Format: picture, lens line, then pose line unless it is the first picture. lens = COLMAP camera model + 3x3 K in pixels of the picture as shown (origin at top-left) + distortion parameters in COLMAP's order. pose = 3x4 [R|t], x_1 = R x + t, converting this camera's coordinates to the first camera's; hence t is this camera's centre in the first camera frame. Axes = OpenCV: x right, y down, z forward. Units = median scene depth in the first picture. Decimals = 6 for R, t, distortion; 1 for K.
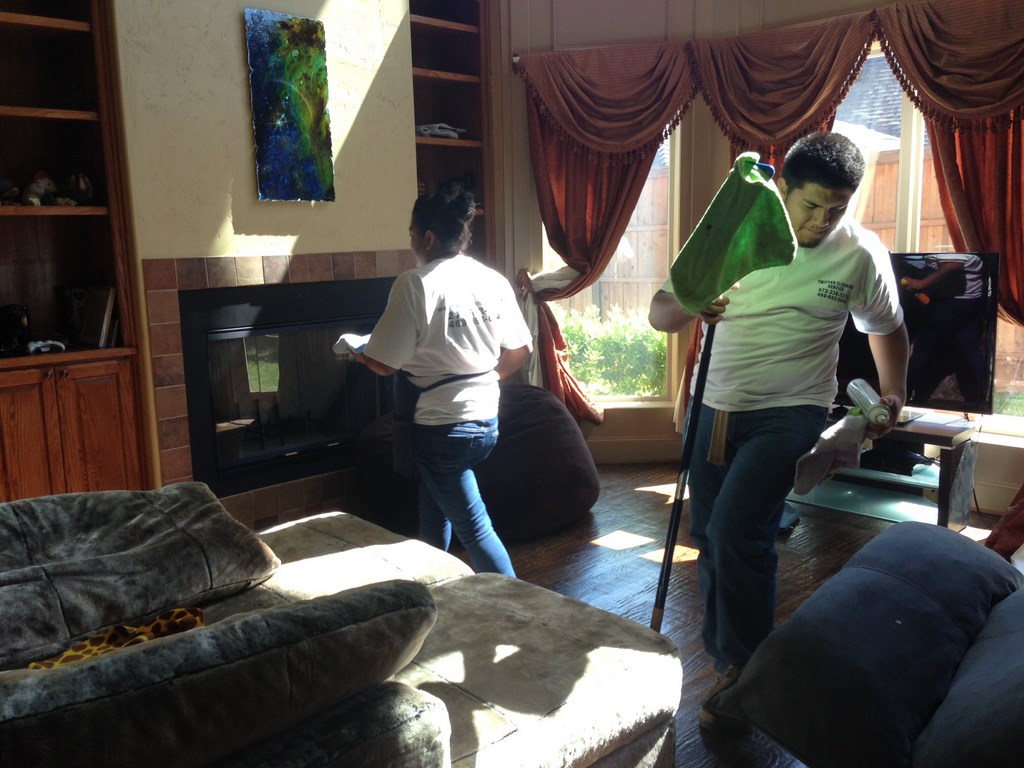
lens RADIAL K [[957.6, 0, 511.2], [0, 957.6, 381.9], [0, 0, 1]] dist [0.059439, 0.000000]
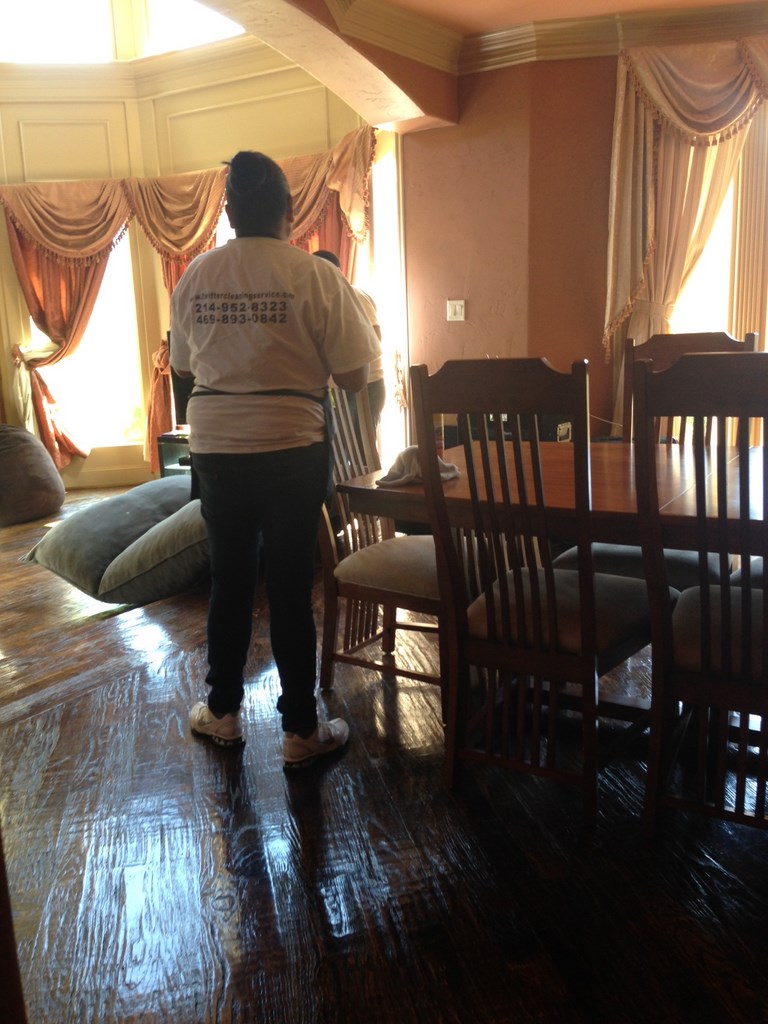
lens RADIAL K [[957.6, 0, 384.4], [0, 957.6, 508.1], [0, 0, 1]] dist [0.059439, 0.000000]
pose [[0.978989, -0.053490, 0.196774, 0.248257], [0.045639, 0.997979, 0.044224, 0.079339], [-0.198742, -0.034315, 0.979451, -0.463348]]
